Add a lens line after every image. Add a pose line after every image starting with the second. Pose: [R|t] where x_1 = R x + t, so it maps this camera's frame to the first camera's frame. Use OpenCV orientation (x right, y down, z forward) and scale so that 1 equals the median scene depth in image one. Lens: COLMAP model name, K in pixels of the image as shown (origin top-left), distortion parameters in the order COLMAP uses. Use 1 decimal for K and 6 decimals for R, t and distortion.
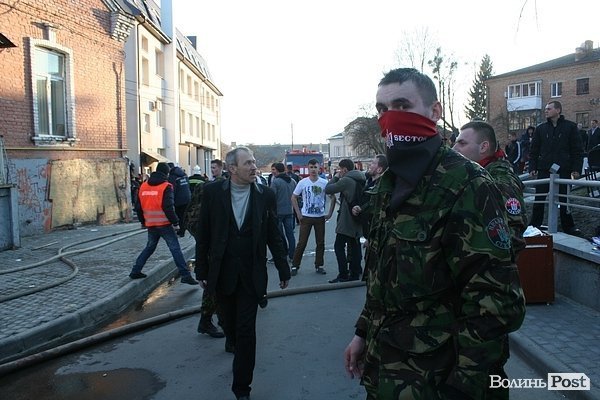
lens RADIAL K [[995.7, 0, 300.0], [0, 995.7, 200.0], [0, 0, 1]] dist [-0.031624, 0.005078]
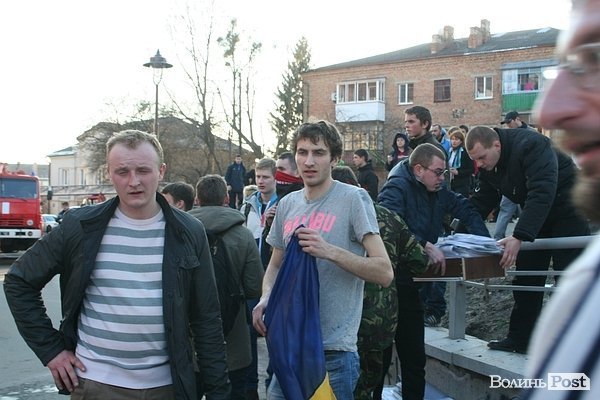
lens RADIAL K [[727.2, 0, 300.0], [0, 727.2, 200.0], [0, 0, 1]] dist [-0.015037, -0.014445]
pose [[0.935063, 0.017842, 0.354032, 0.016221], [-0.005927, 0.999380, -0.034711, -0.020527], [-0.354432, 0.030359, 0.934589, 0.552400]]
